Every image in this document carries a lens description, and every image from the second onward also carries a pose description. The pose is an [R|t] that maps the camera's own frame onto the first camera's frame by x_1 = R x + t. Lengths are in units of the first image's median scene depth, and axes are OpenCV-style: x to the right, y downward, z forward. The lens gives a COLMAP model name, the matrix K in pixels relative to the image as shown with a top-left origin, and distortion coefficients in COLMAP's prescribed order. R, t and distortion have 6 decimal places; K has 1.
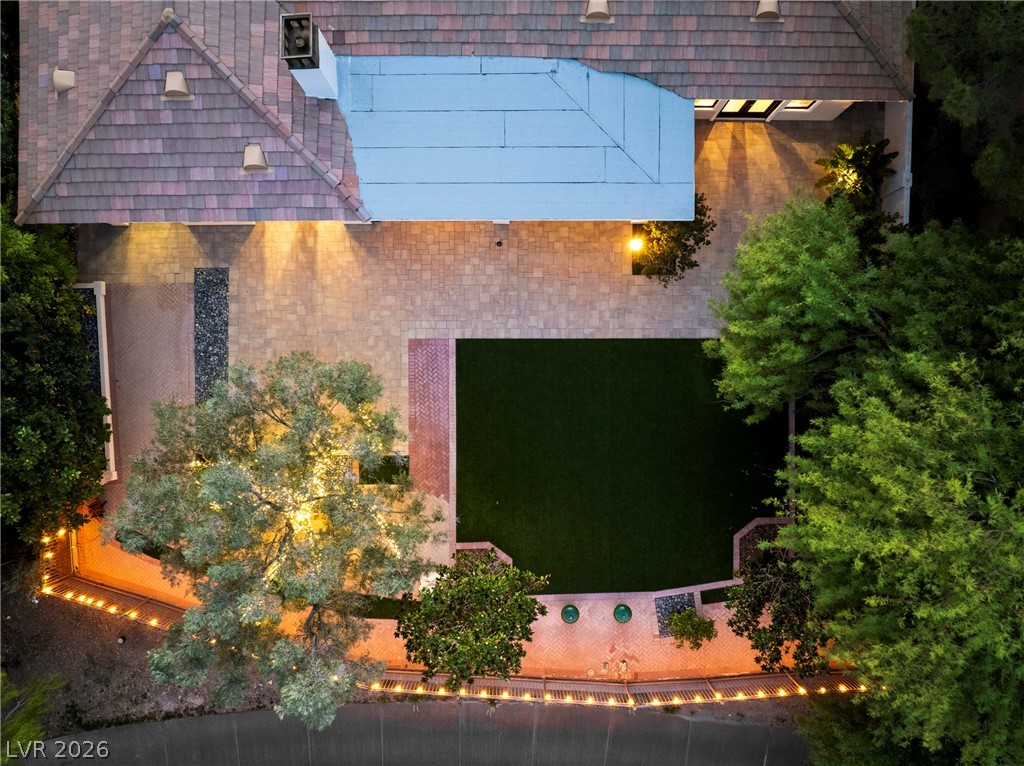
lens RADIAL K [[722.3, 0, 512.0], [0, 722.3, 383.0], [0, 0, 1]] dist [-0.042810, 0.005000]
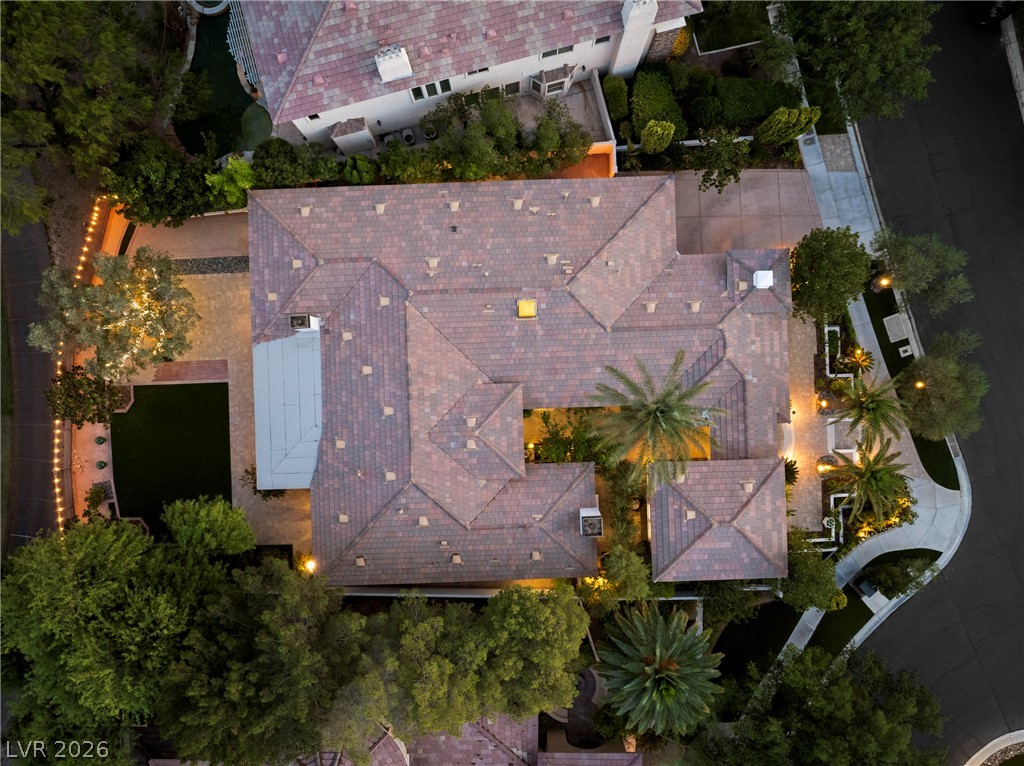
lens RADIAL K [[722.3, 0, 512.0], [0, 722.3, 383.0], [0, 0, 1]] dist [-0.042810, 0.005000]
pose [[0.030616, 0.999512, -0.006144, -0.037898], [-0.999485, 0.030673, 0.009401, -0.914479], [0.009585, 0.005853, 0.999937, -1.086964]]
